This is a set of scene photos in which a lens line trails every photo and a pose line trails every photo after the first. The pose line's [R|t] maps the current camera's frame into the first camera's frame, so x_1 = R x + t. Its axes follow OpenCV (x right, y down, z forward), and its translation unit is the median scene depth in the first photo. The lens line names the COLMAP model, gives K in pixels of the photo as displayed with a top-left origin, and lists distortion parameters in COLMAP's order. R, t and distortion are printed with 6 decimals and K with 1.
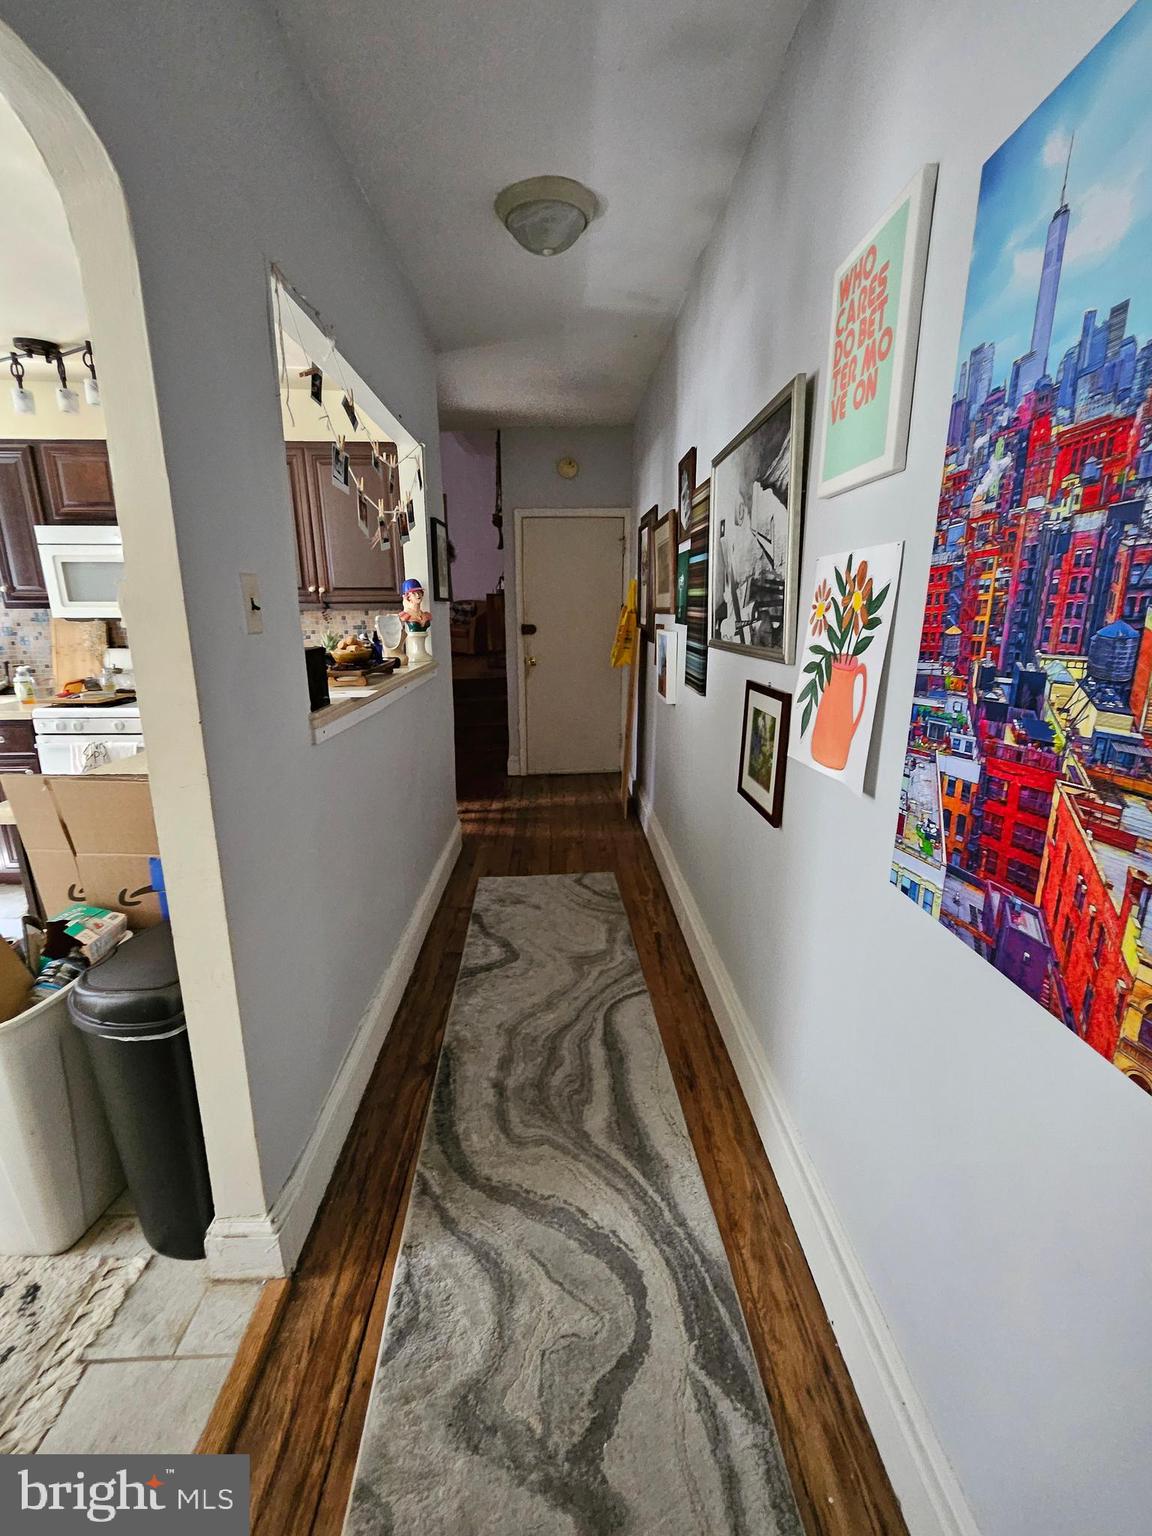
lens RADIAL K [[657.3, 0, 575.9], [0, 657.3, 768.2], [0, 0, 1]] dist [-0.001018, 0.000972]
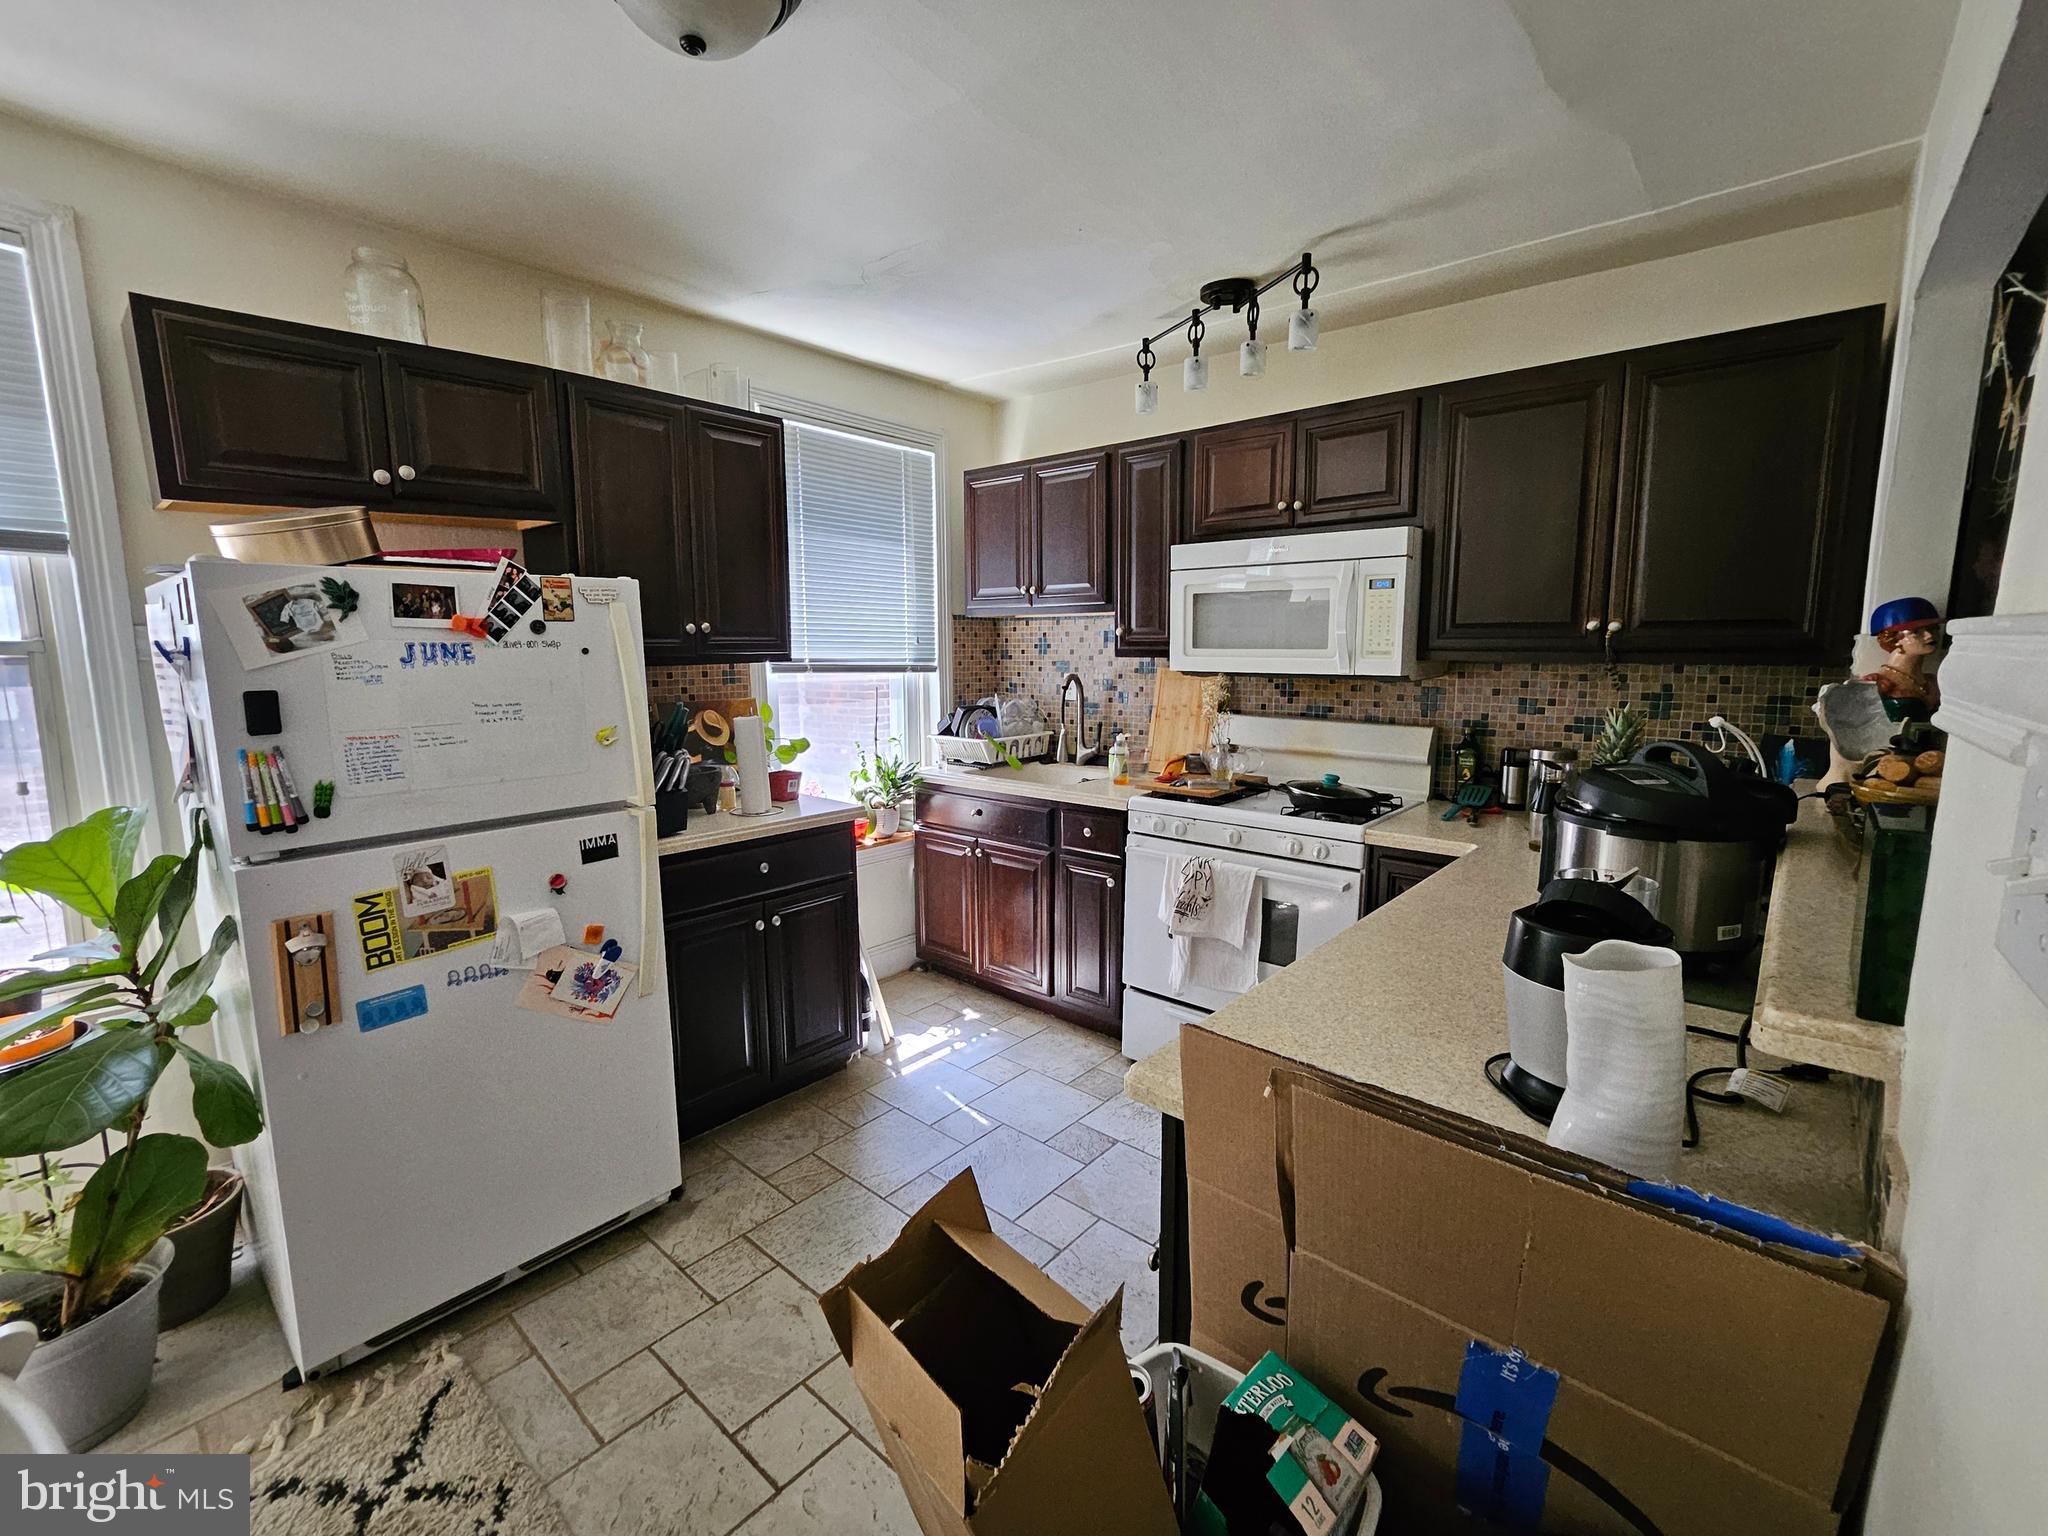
lens RADIAL K [[876.4, 0, 1026.4], [0, 876.4, 758.0], [0, 0, 1]] dist [-0.001018, 0.000972]
pose [[0.737181, 0.085537, -0.670259, -0.271240], [-0.162880, 0.985199, -0.053415, -0.060660], [0.655770, 0.148548, 0.740202, 0.214027]]
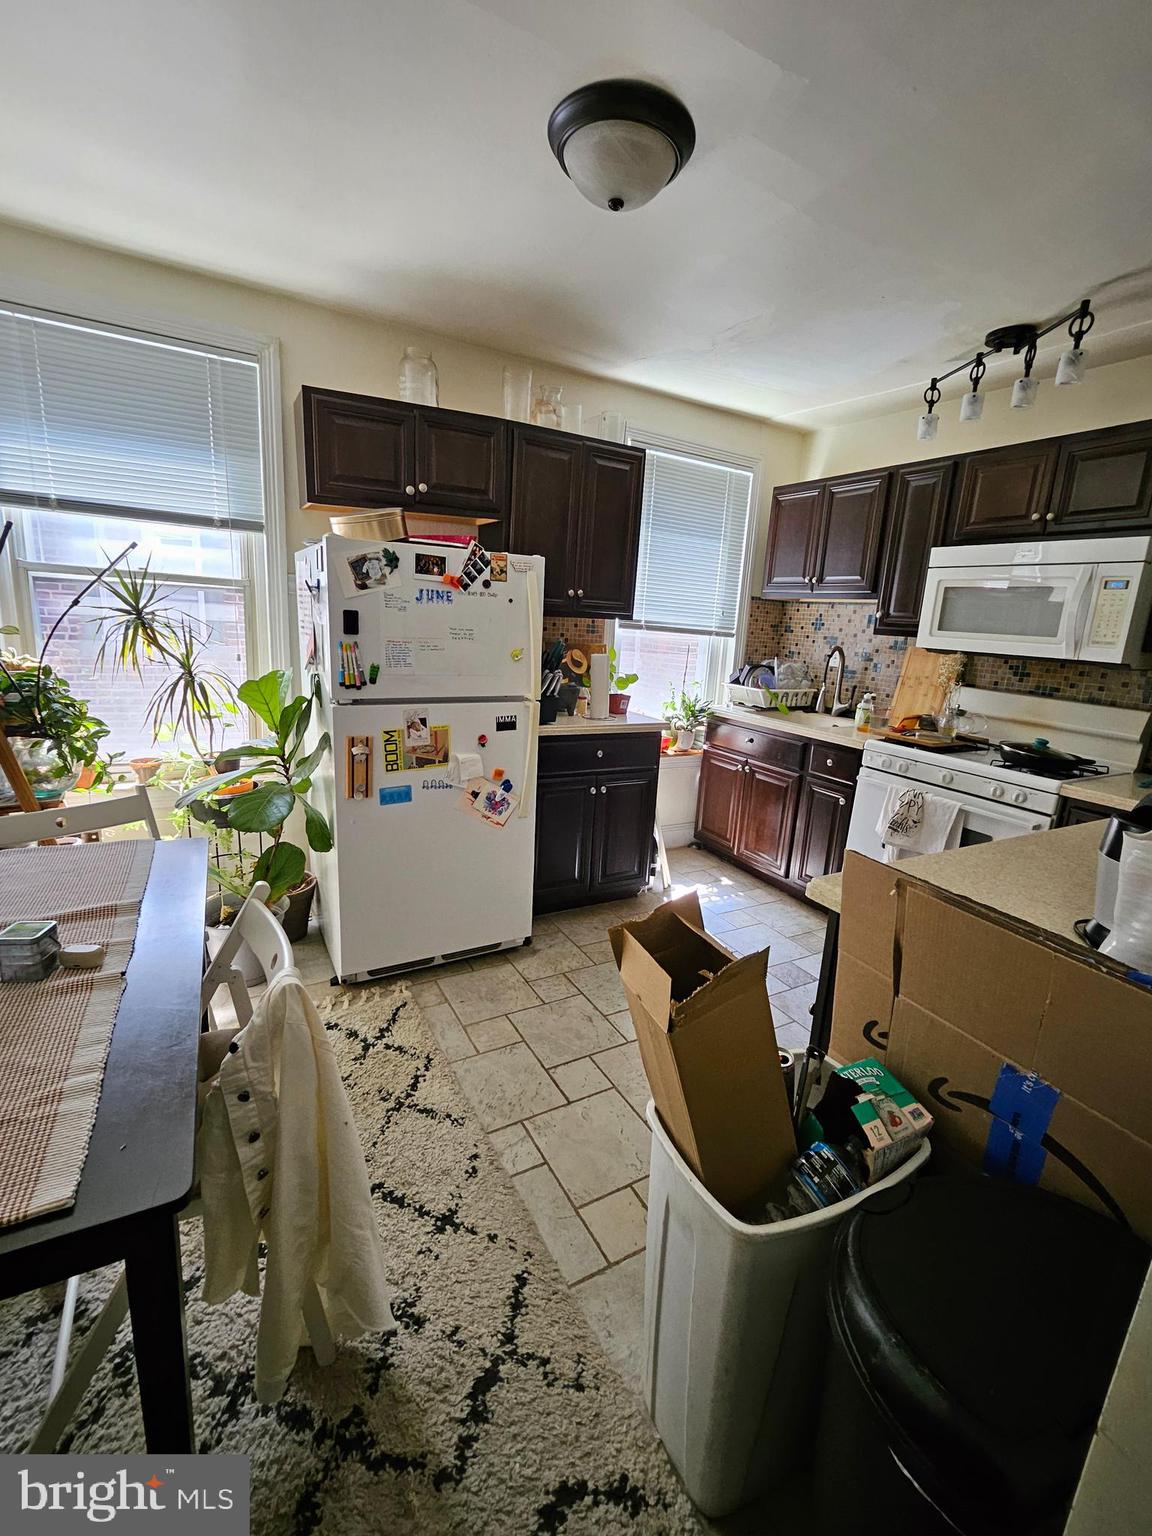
lens RADIAL K [[657.3, 0, 579.2], [0, 657.3, 762.3], [0, 0, 1]] dist [-0.001018, 0.000972]
pose [[0.467238, 0.220618, -0.856164, -0.198660], [-0.275279, 0.956534, 0.096252, -0.034593], [0.840185, 0.190712, 0.507660, 0.174986]]
